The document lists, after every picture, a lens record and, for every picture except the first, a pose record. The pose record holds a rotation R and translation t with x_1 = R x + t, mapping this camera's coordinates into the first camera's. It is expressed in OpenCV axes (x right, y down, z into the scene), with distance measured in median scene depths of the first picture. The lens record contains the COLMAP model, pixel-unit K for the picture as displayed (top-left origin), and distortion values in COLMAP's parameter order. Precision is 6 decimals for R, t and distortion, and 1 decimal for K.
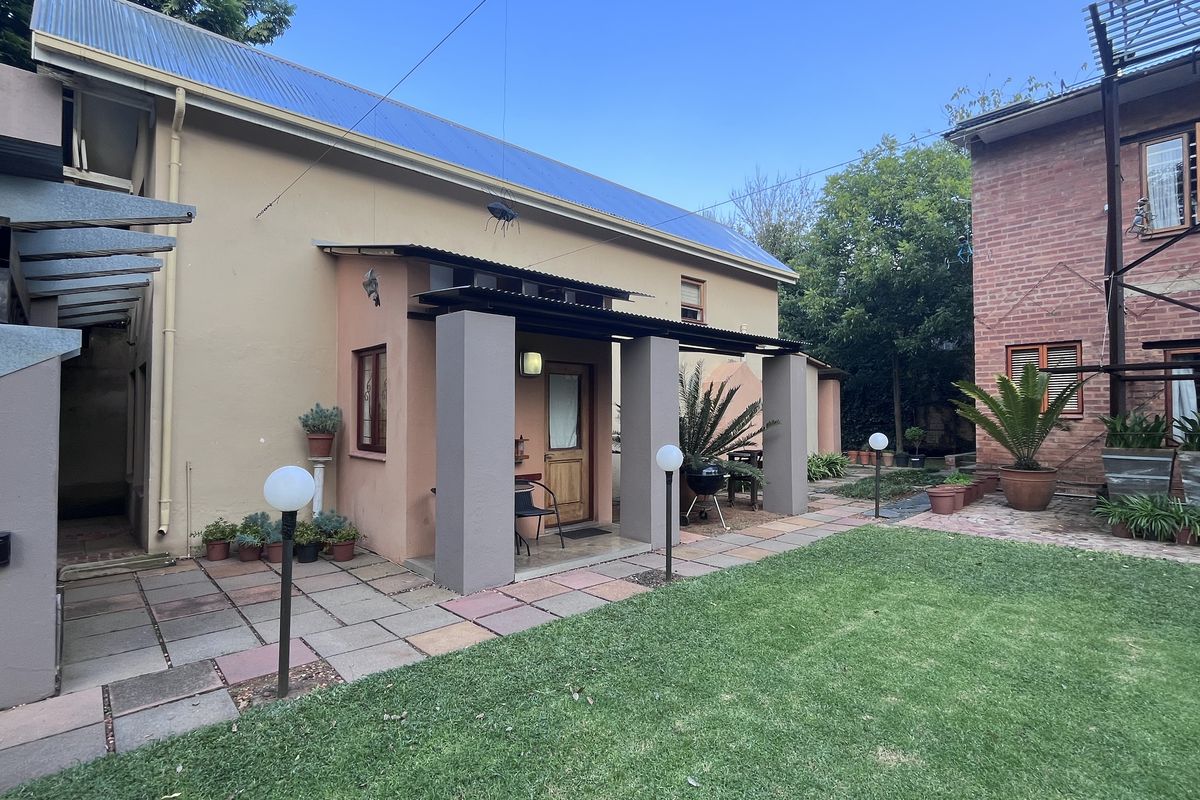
lens RADIAL K [[578.6, 0, 600.0], [0, 578.6, 400.0], [0, 0, 1]] dist [-0.009895, 0.000138]
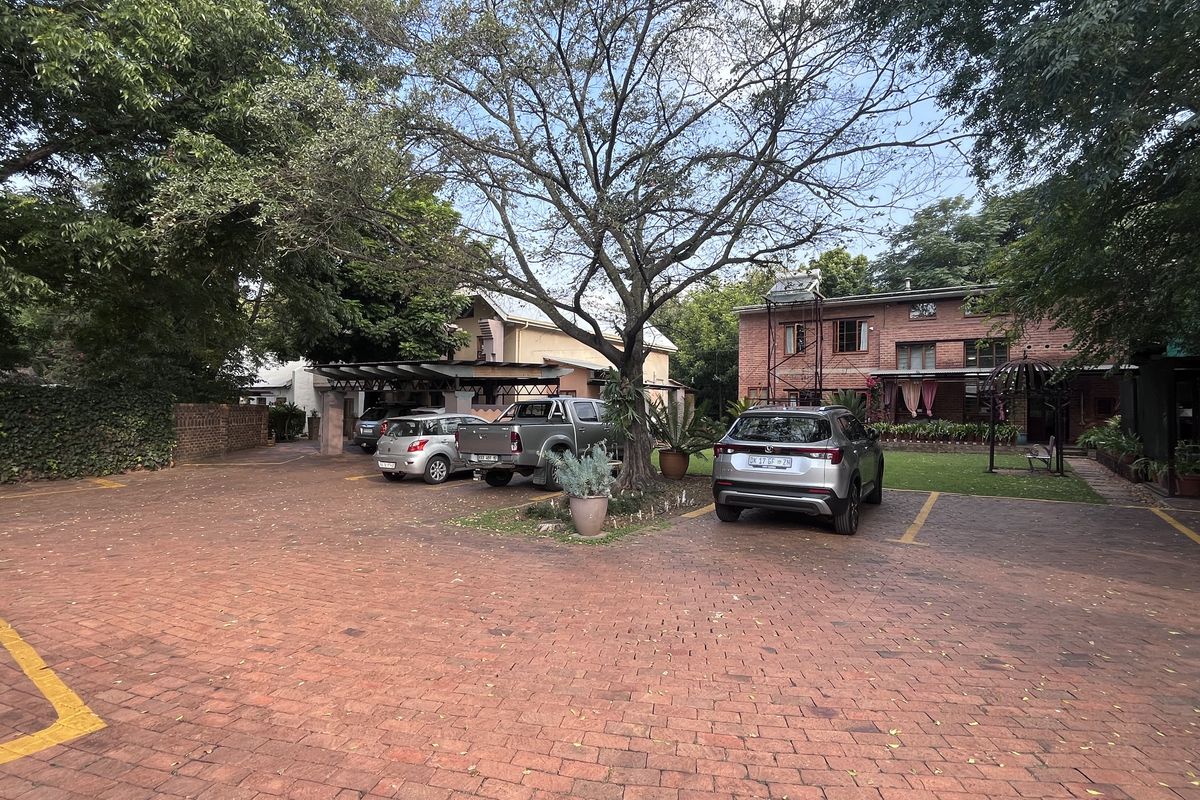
lens RADIAL K [[567.7, 0, 600.0], [0, 567.7, 400.0], [0, 0, 1]] dist [-0.003119, -0.000146]
pose [[0.974568, 0.015825, 0.223535, -0.787500], [-0.020018, 0.999663, 0.016503, -0.071463], [-0.223198, -0.020558, 0.974556, -1.949311]]
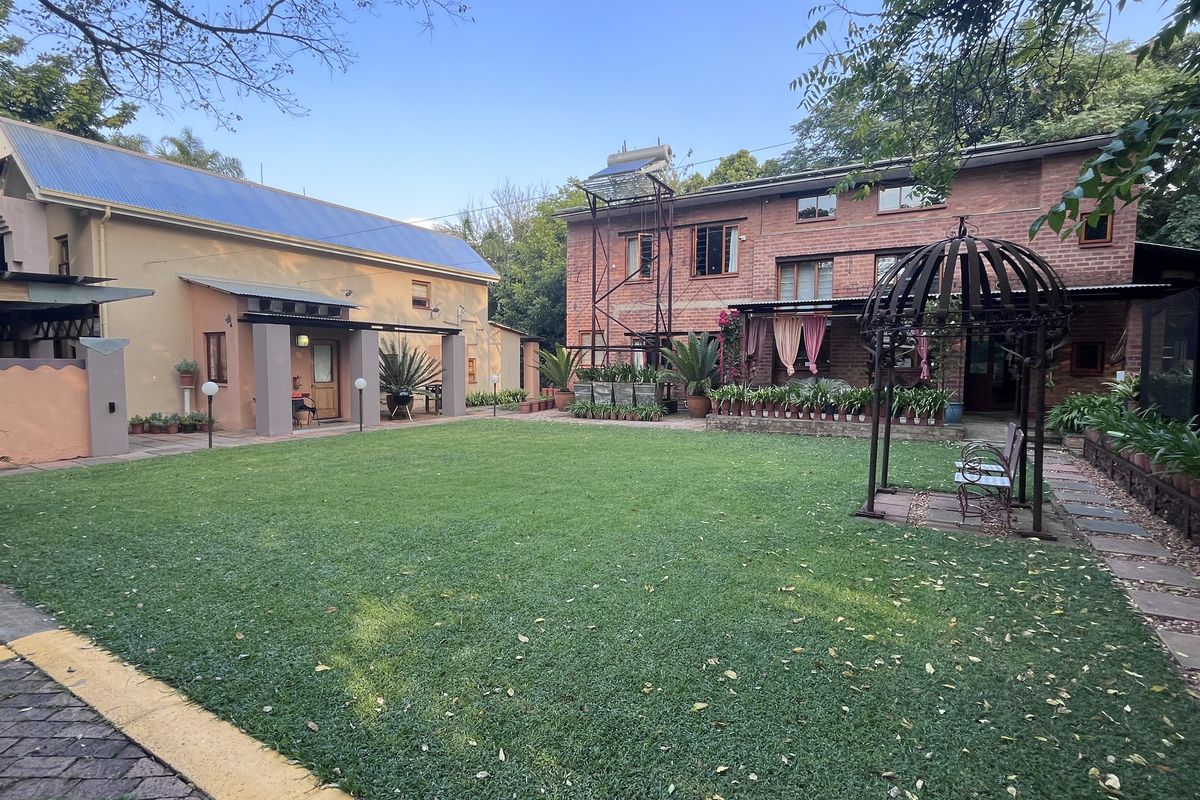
lens RADIAL K [[578.6, 0, 600.0], [0, 578.6, 400.0], [0, 0, 1]] dist [-0.009895, 0.000138]
pose [[0.957075, -0.010543, 0.289649, 0.254912], [-0.015902, 0.995923, 0.088796, -0.043859], [-0.289404, -0.089591, 0.953005, -1.104657]]
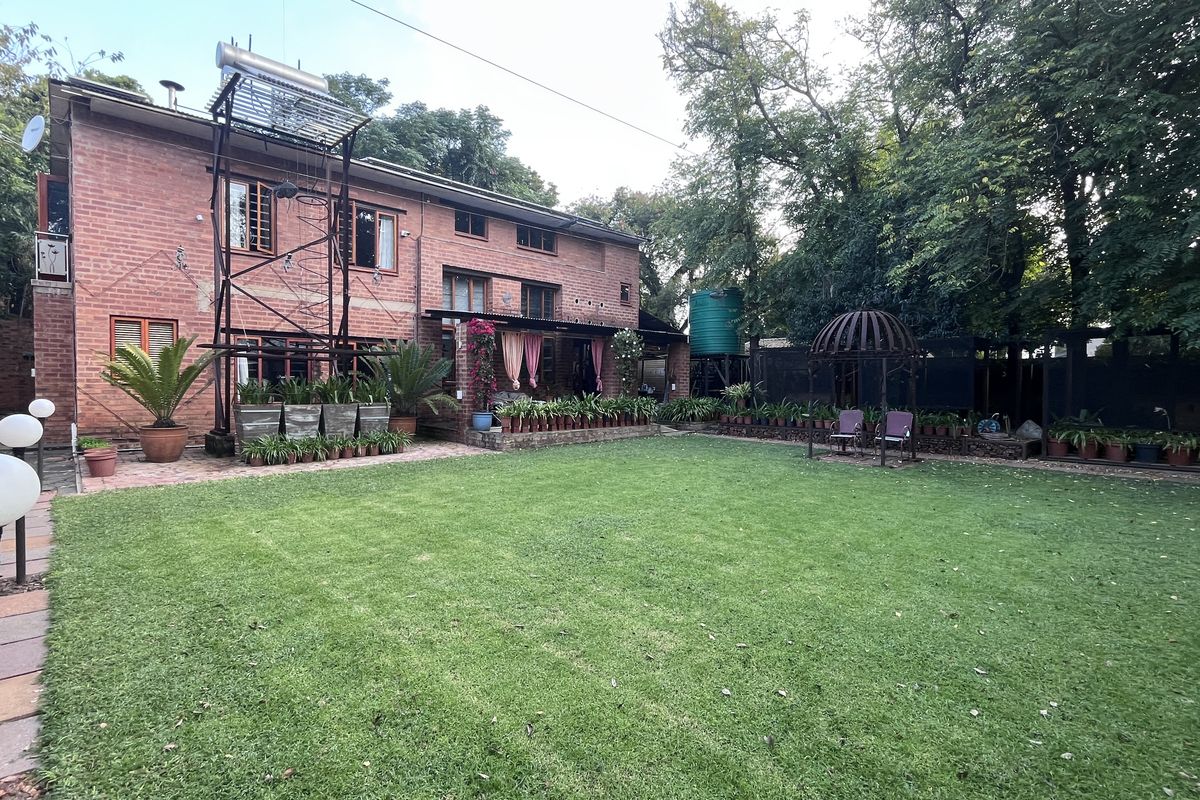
lens RADIAL K [[578.6, 0, 600.0], [0, 578.6, 400.0], [0, 0, 1]] dist [-0.009895, 0.000138]
pose [[-0.026181, -0.023469, 0.999382, -0.448293], [-0.034277, 0.999158, 0.022566, 0.008441], [-0.999069, -0.033665, -0.026964, 0.148627]]
